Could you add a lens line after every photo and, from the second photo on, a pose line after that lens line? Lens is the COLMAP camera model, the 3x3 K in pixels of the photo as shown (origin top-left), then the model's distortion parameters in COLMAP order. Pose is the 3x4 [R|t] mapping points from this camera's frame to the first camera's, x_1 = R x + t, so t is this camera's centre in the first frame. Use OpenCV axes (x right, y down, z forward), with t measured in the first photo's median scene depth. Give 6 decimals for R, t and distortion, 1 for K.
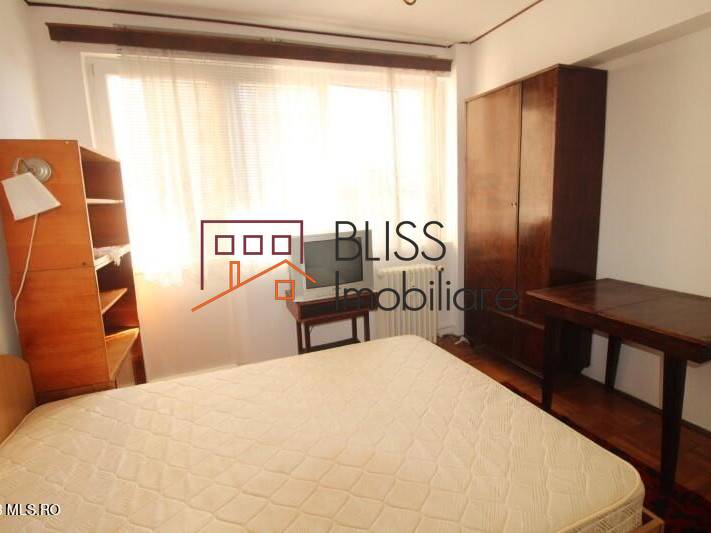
lens RADIAL K [[376.0, 0, 350.5], [0, 376.0, 257.2], [0, 0, 1]] dist [-0.024232, -0.000666]
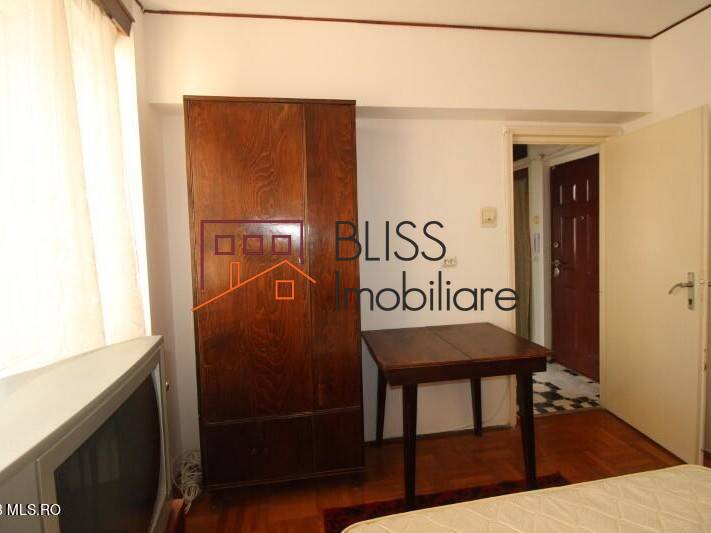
lens RADIAL K [[376.0, 0, 350.5], [0, 376.0, 257.2], [0, 0, 1]] dist [-0.024232, -0.000666]
pose [[0.205892, -0.010229, 0.978521, -0.188334], [0.175345, 0.984147, -0.026607, -0.076960], [-0.962737, 0.177057, 0.204422, 0.524567]]
